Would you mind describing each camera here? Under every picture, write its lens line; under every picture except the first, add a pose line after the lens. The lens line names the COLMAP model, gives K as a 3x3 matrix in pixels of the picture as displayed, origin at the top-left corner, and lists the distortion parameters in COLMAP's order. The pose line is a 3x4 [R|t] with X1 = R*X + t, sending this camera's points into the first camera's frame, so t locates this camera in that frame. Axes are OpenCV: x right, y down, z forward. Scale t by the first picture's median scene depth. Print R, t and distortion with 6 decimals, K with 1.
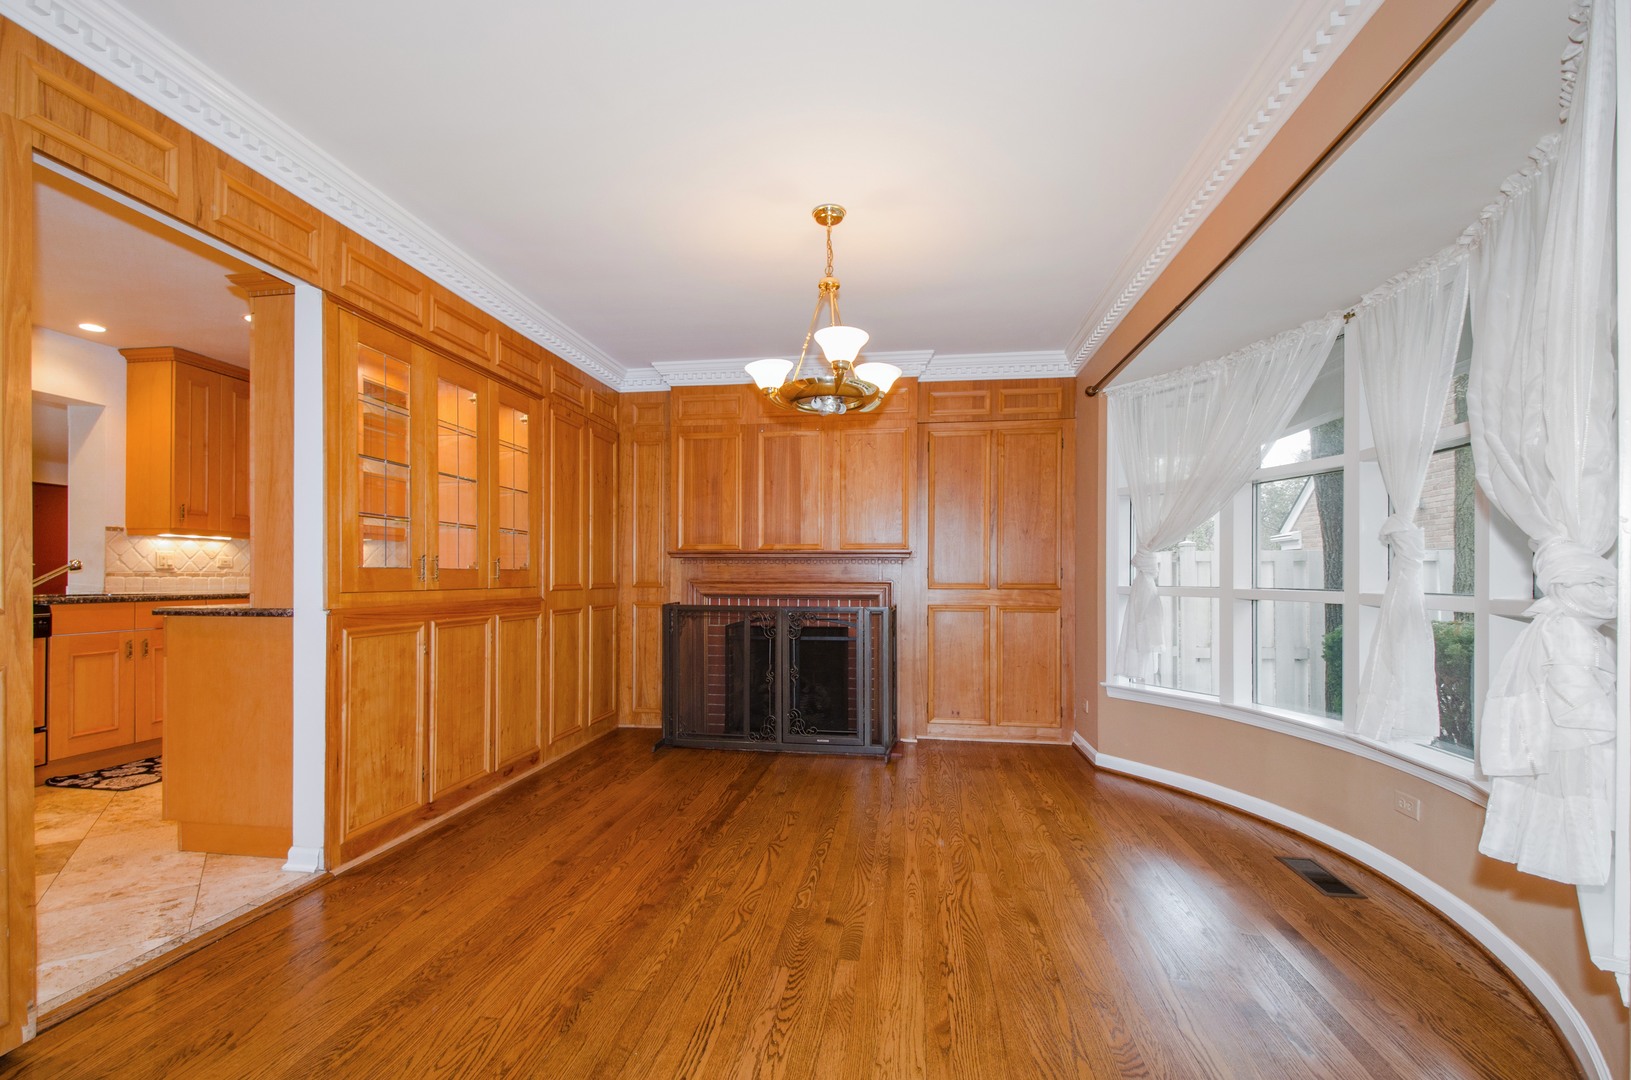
lens RADIAL K [[744.5, 0, 806.0], [0, 744.5, 578.0], [0, 0, 1]] dist [0.000292, -0.000628]
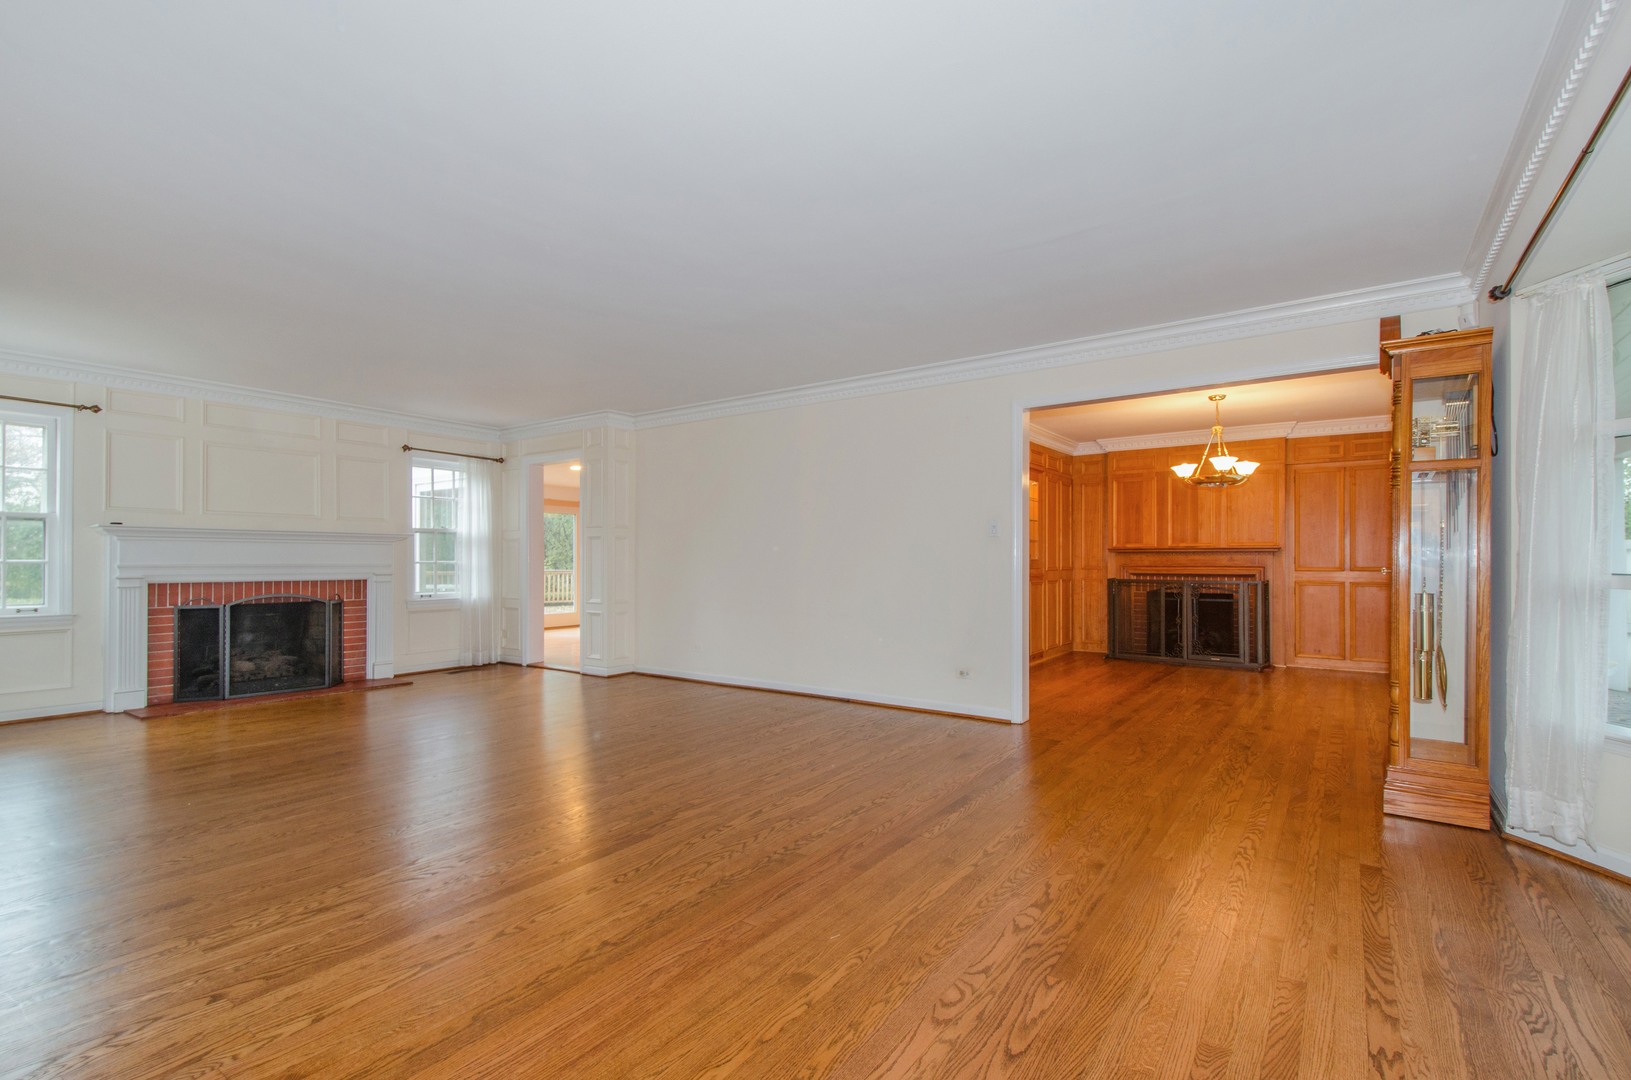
lens RADIAL K [[744.5, 0, 728.1], [0, 744.5, 558.0], [0, 0, 1]] dist [0.000292, -0.000628]
pose [[0.849786, -0.004968, -0.527104, -0.023240], [0.002750, 0.999984, -0.004991, -0.007562], [0.527121, 0.002792, 0.849786, -0.948184]]
